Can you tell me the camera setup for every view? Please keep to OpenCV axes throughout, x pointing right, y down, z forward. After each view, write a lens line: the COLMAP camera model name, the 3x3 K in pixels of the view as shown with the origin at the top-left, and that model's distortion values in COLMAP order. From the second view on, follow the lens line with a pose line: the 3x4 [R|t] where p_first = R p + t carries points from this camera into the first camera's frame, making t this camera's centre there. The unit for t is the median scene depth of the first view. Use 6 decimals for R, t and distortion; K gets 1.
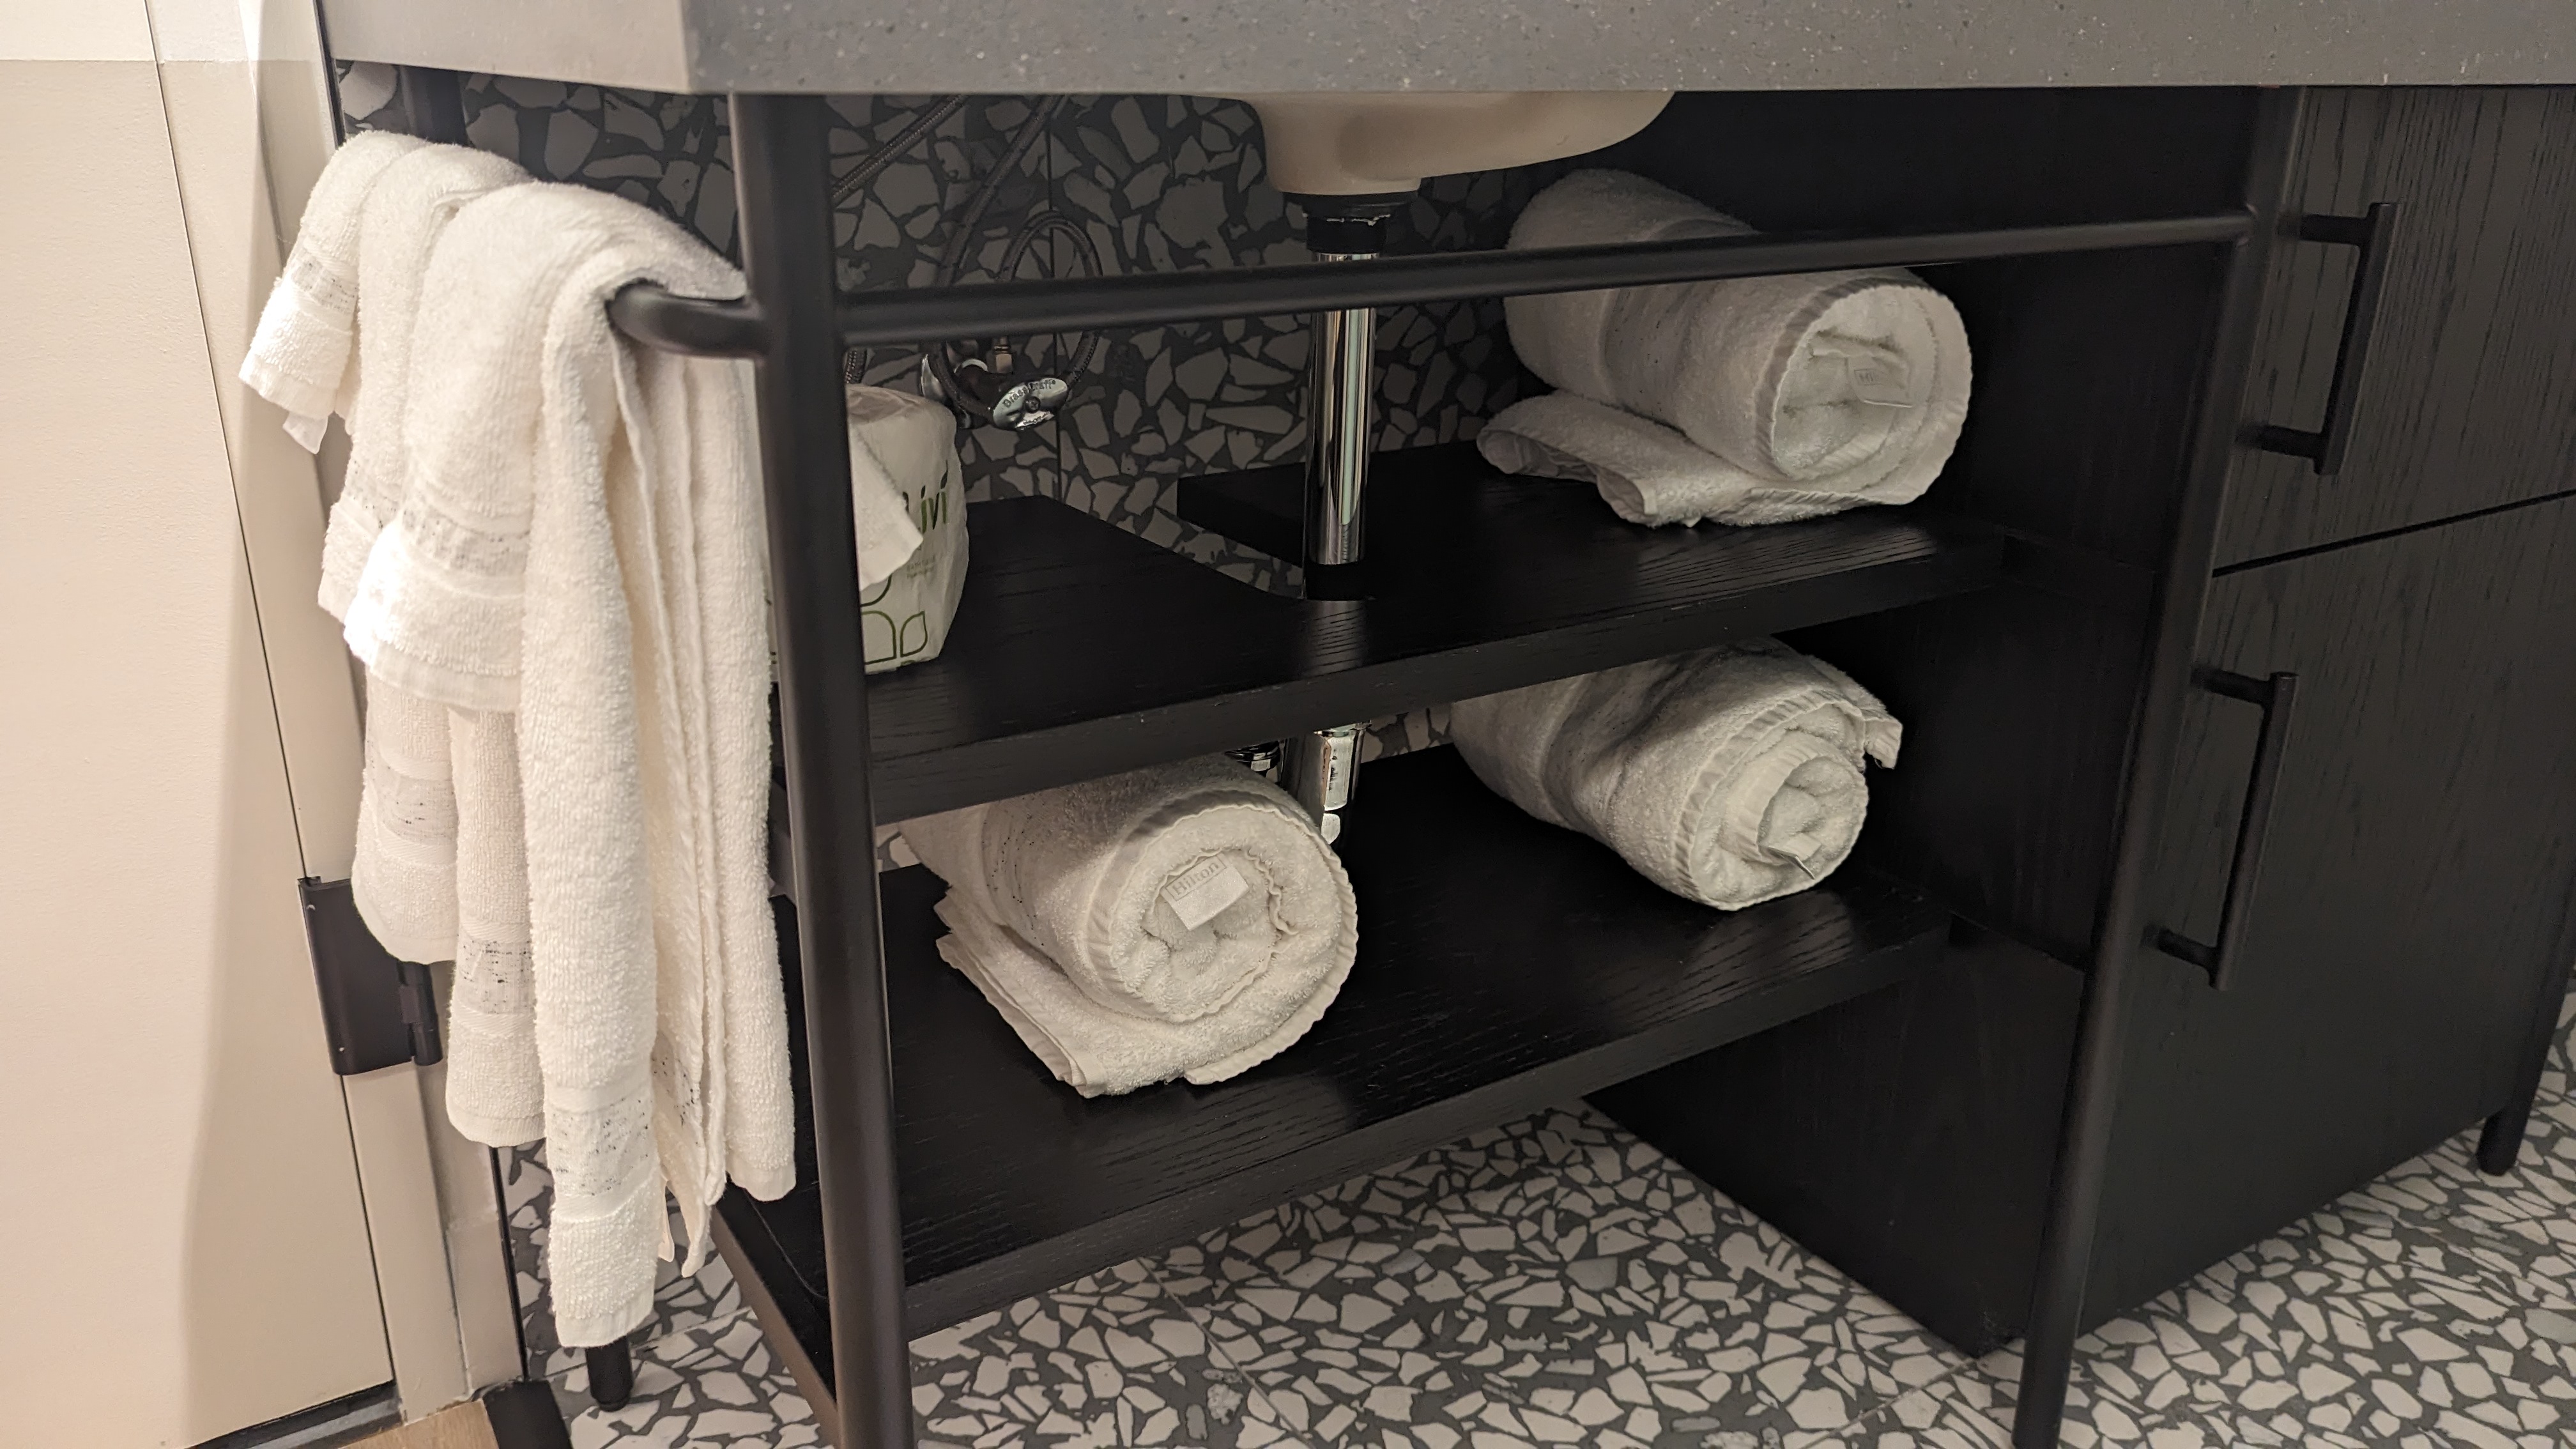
lens RADIAL K [[1848.0, 0, 1288.0], [0, 1848.0, 724.5], [0, 0, 1]] dist [0.046883, -0.050831]
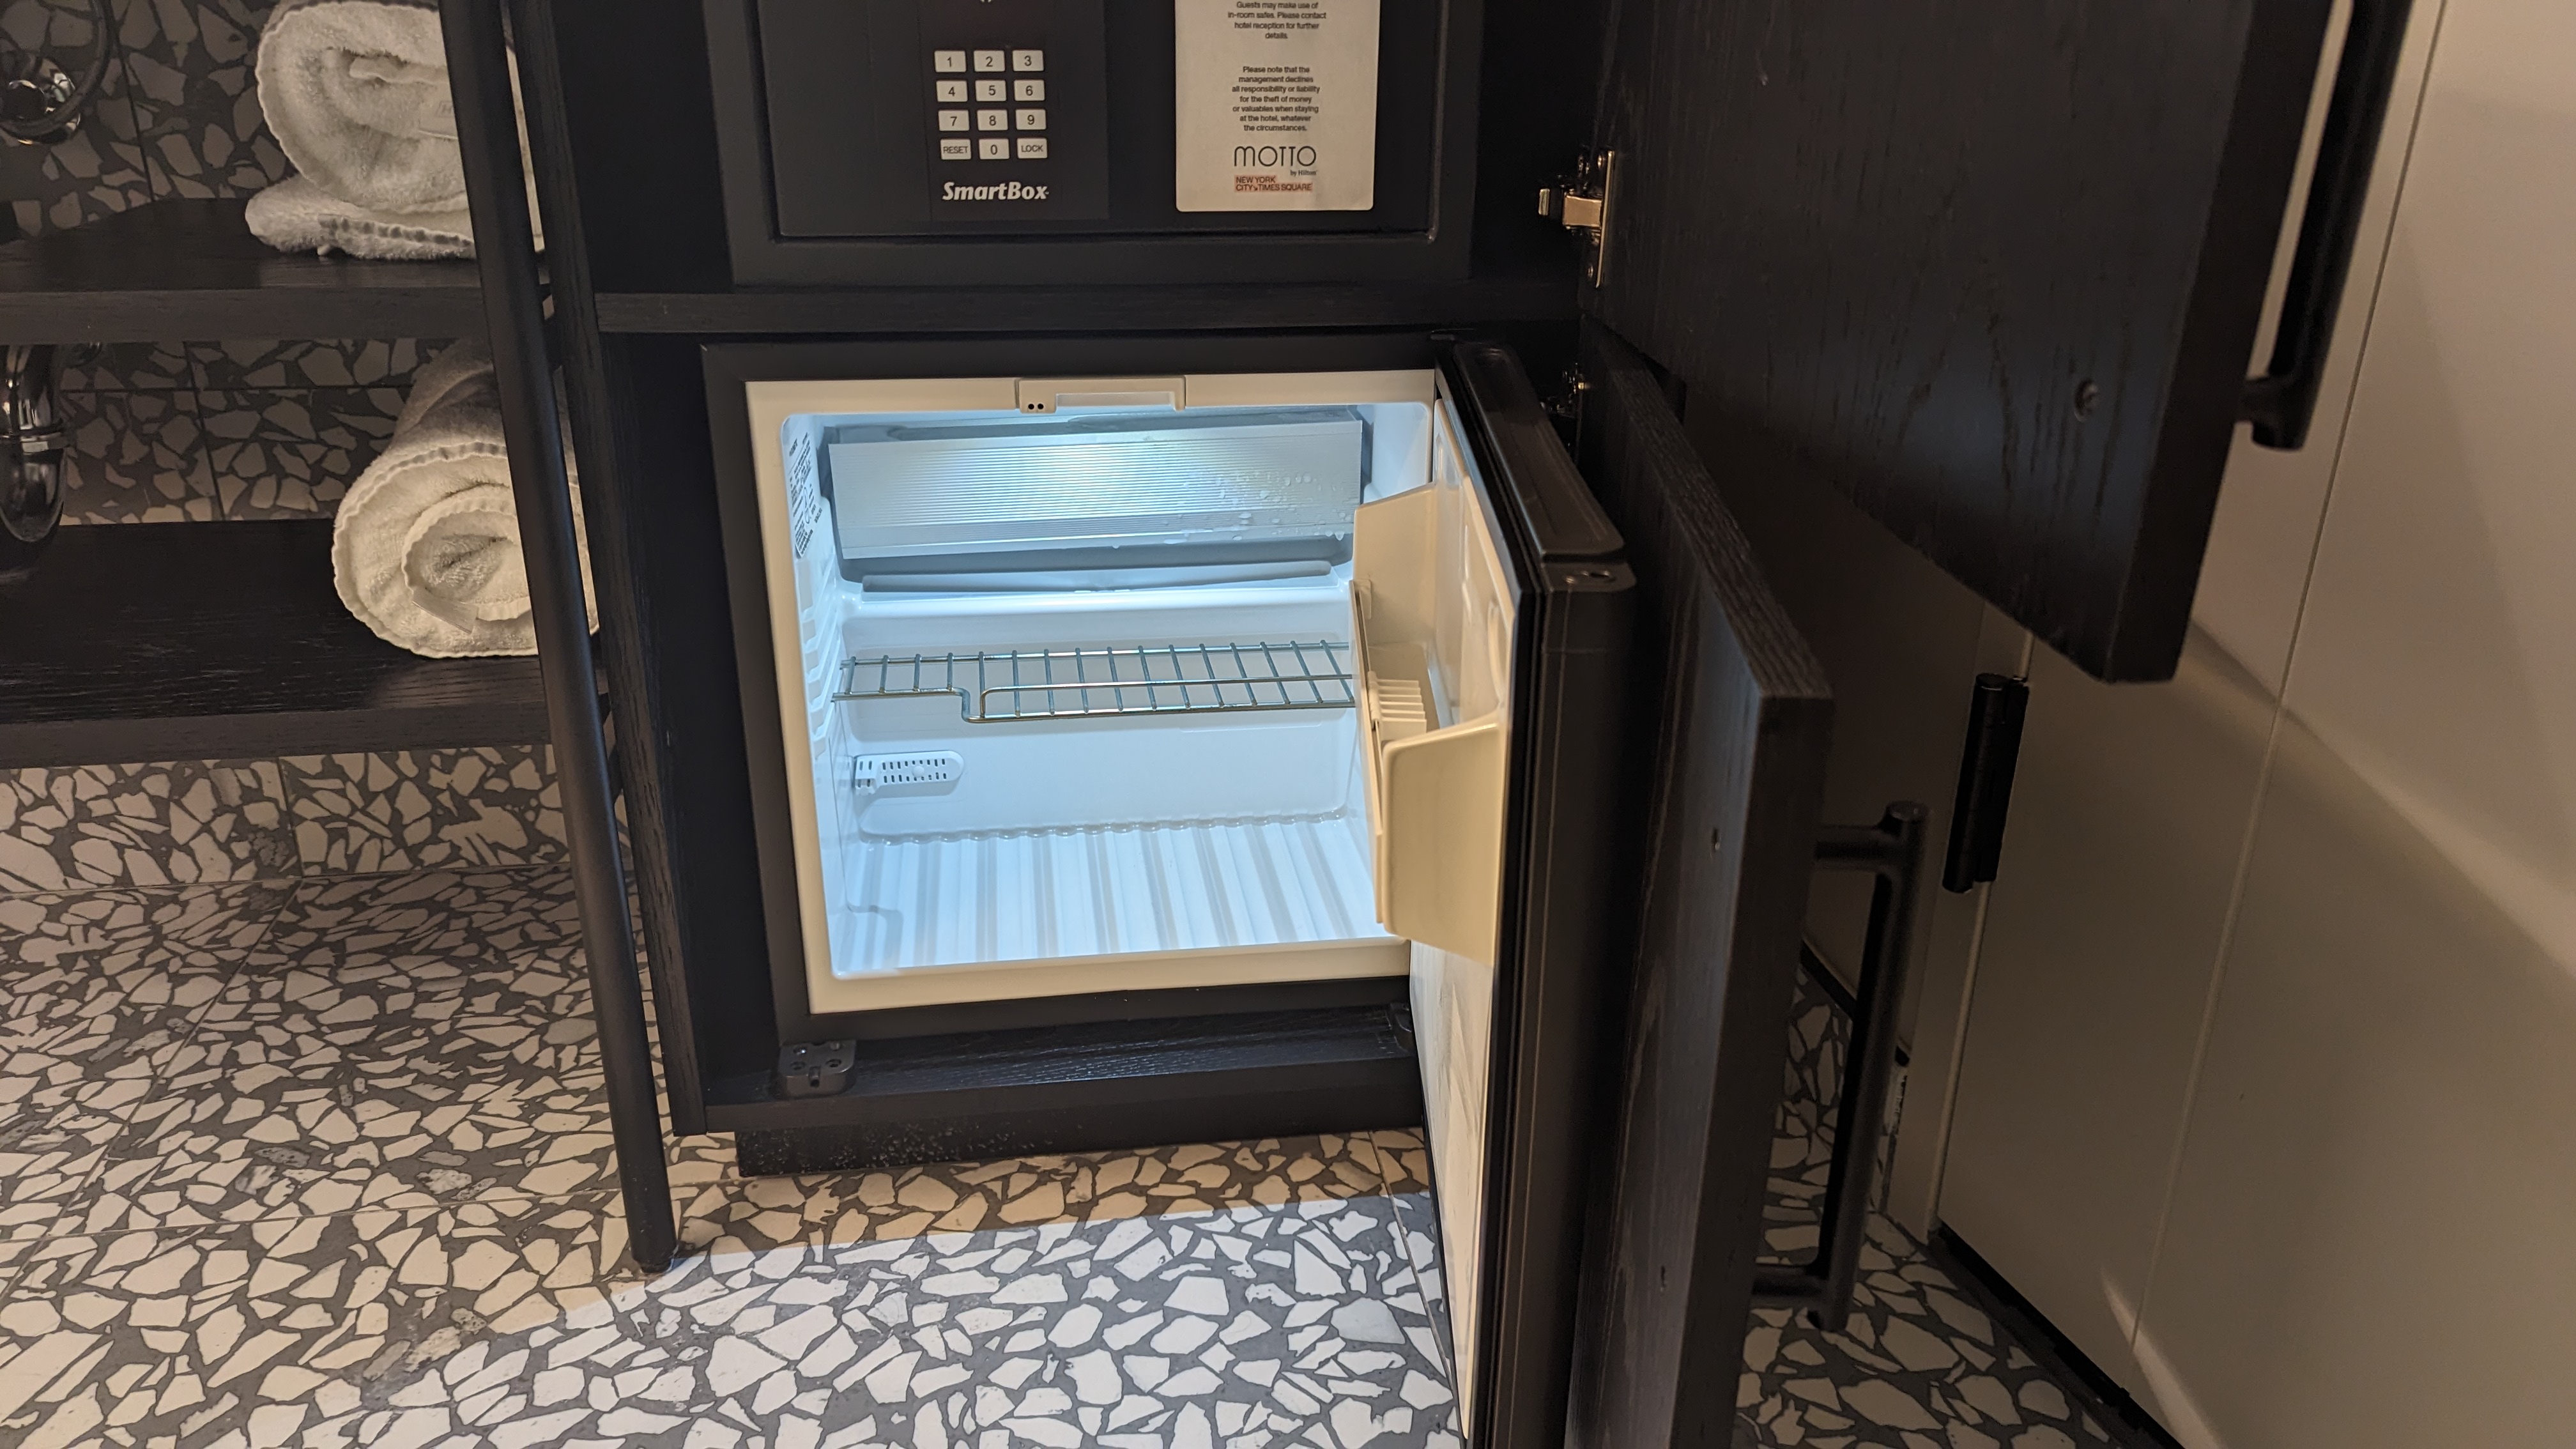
lens RADIAL K [[1873.0, 0, 1278.1], [0, 1873.0, 739.1], [0, 0, 1]] dist [0.084807, -0.088239]
pose [[0.911006, 0.162508, -0.379025, 0.966677], [-0.141173, 0.986447, 0.083627, -0.007041], [0.387478, -0.022677, 0.921600, 0.204123]]
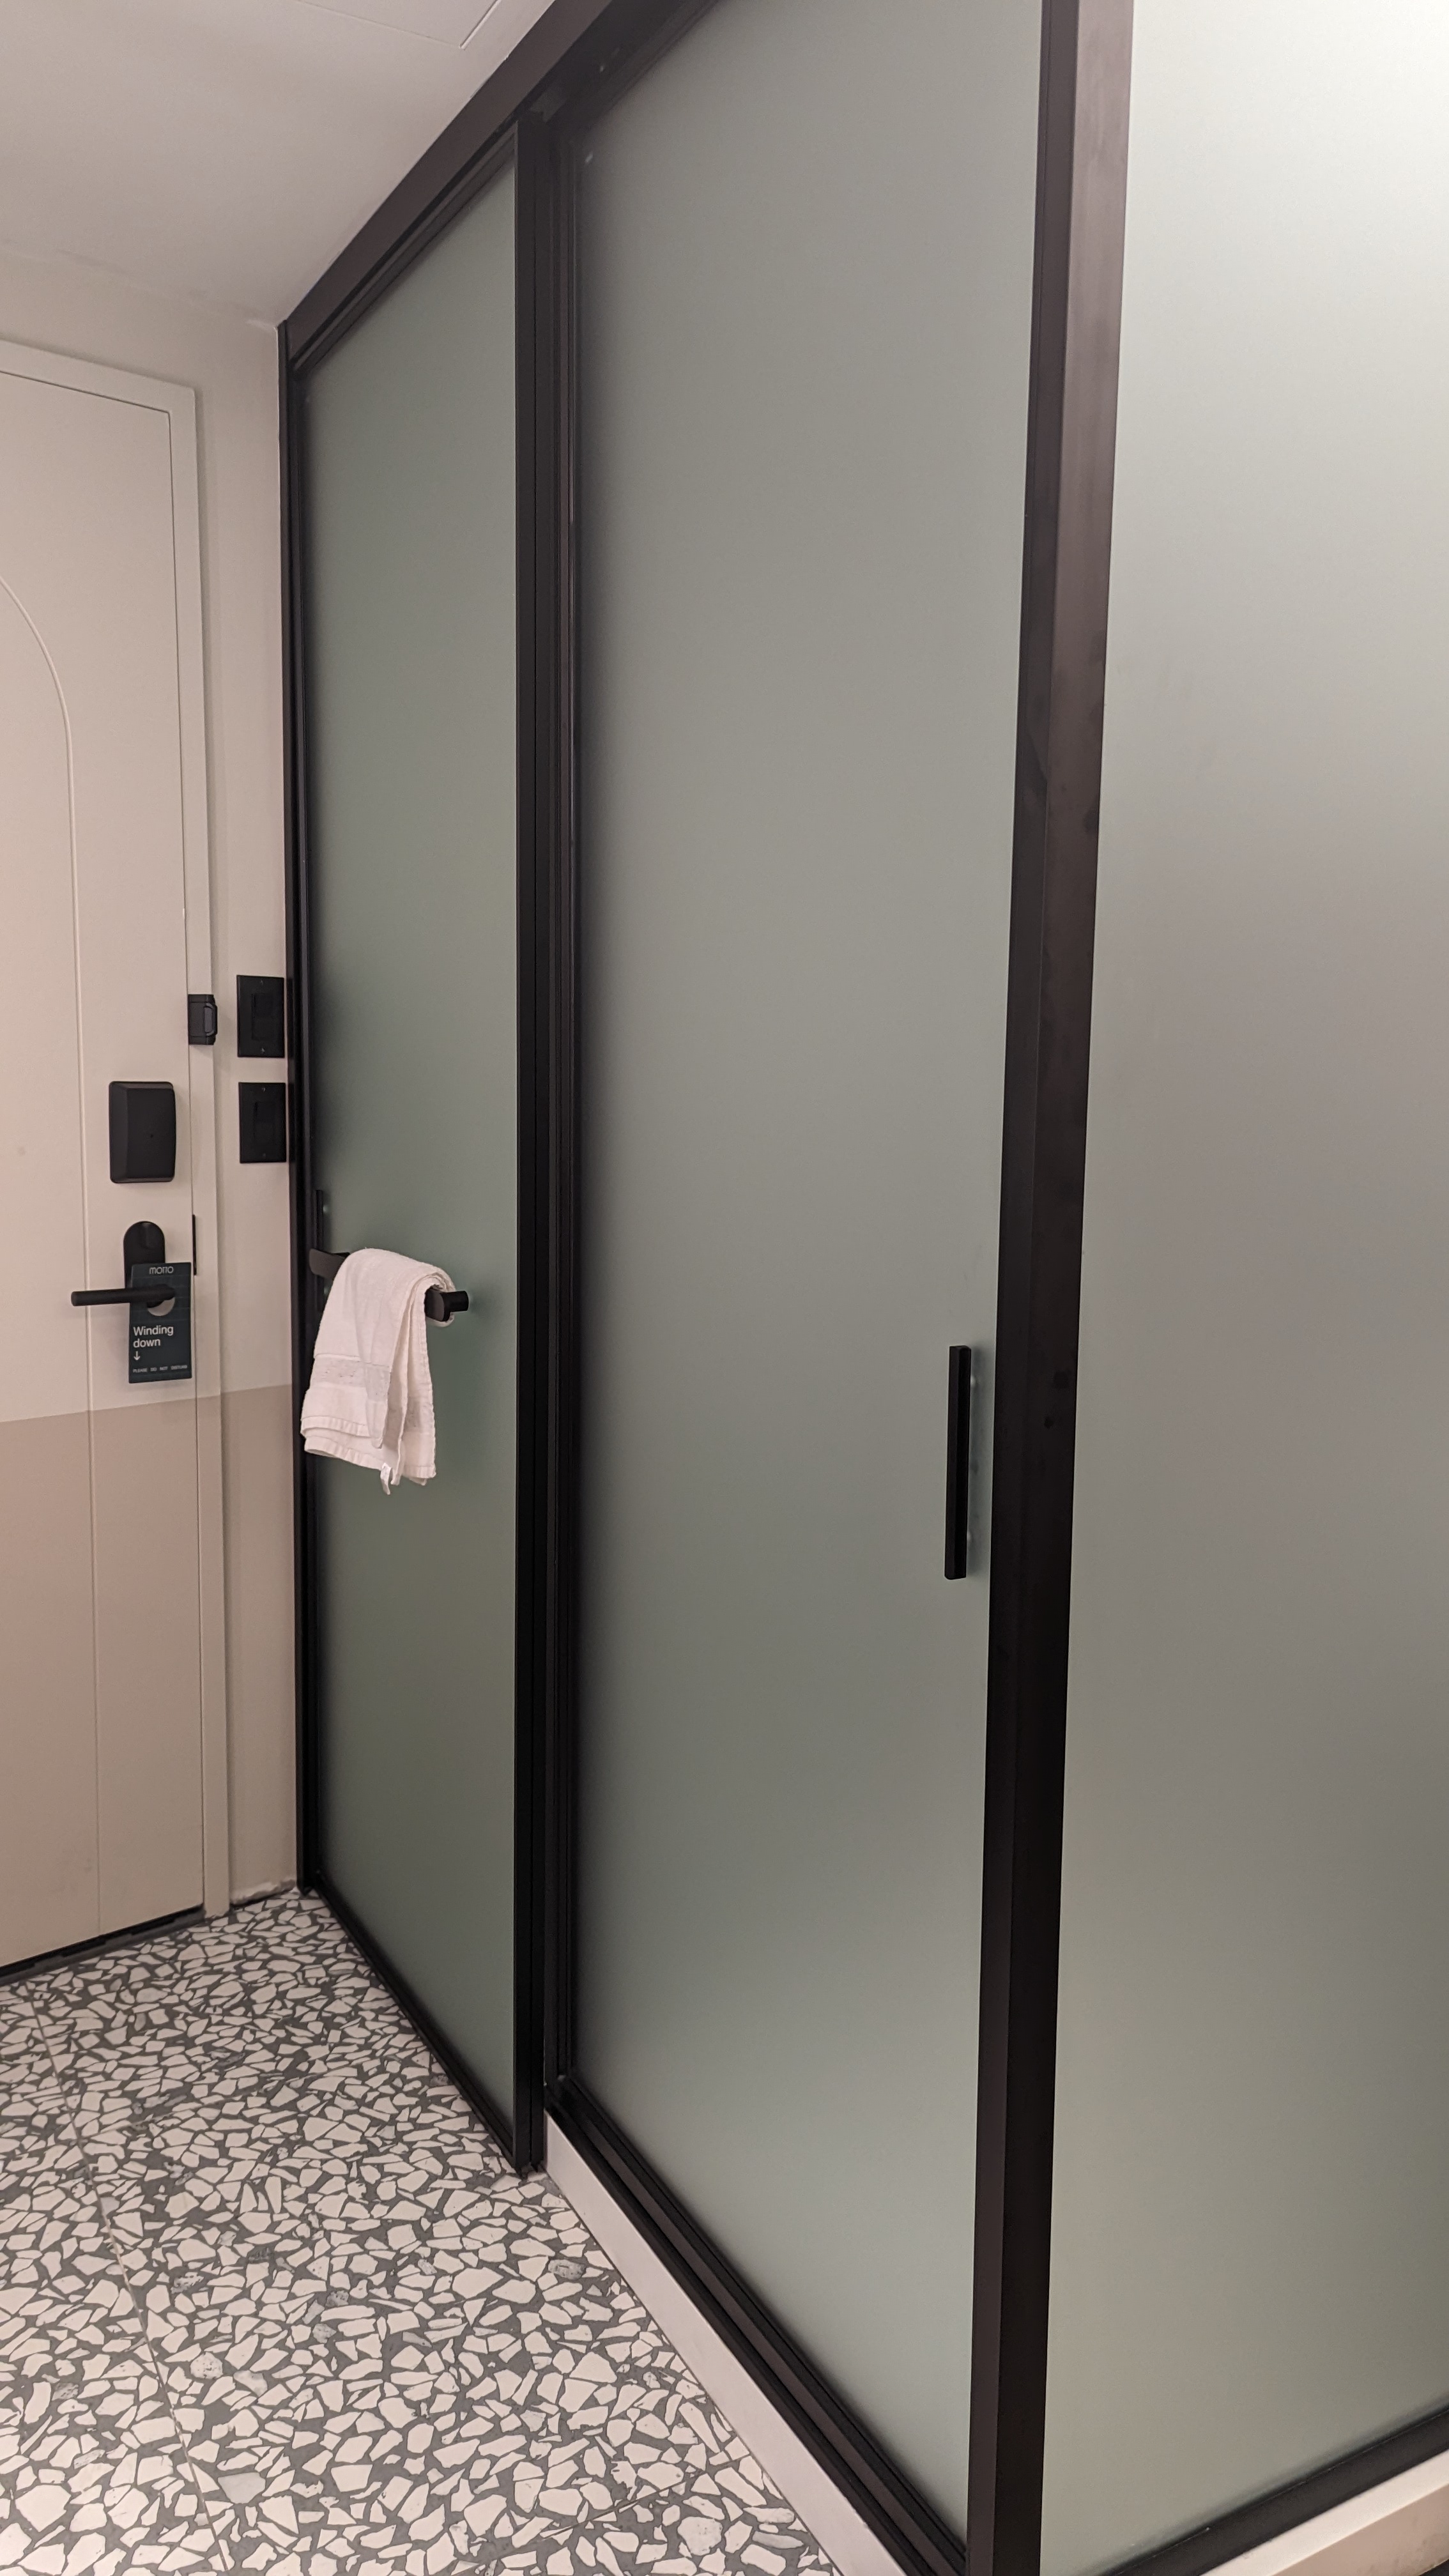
lens RADIAL K [[1873.0, 0, 724.5], [0, 1873.0, 1288.0], [0, 0, 1]] dist [0.084807, -0.088239]
pose [[-0.997535, -0.020849, 0.067000, 0.261171], [0.011654, 0.892350, 0.451193, -1.142422], [-0.069194, 0.450861, -0.889908, 1.908708]]
